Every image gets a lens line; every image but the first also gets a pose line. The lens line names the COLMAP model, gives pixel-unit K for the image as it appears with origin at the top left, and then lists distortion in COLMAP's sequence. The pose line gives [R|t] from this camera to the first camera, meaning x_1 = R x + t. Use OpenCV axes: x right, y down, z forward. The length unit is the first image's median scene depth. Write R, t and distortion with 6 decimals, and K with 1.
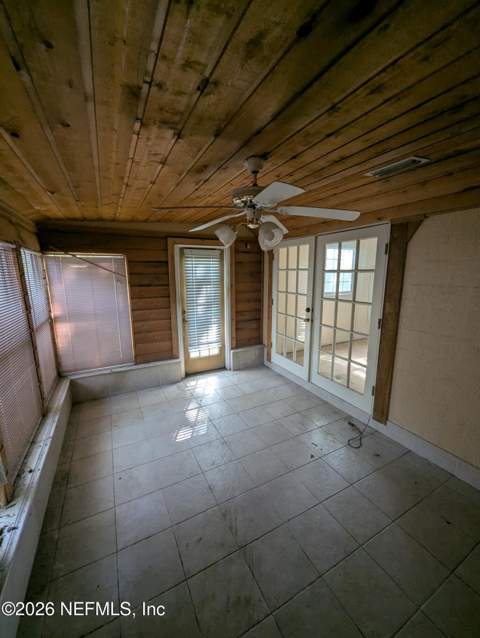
lens RADIAL K [[253.5, 0, 236.8], [0, 253.5, 319.3], [0, 0, 1]] dist [0.000328, 0.000185]
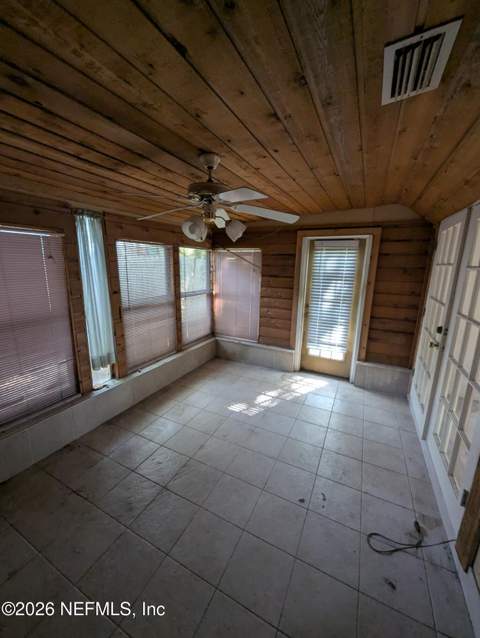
lens RADIAL K [[253.5, 0, 234.4], [0, 253.5, 318.1], [0, 0, 1]] dist [0.000328, 0.000185]
pose [[0.574676, 0.188644, -0.796342, 0.448015], [-0.174271, 0.978960, 0.106143, -0.039679], [0.799610, 0.077782, 0.595461, 0.205635]]
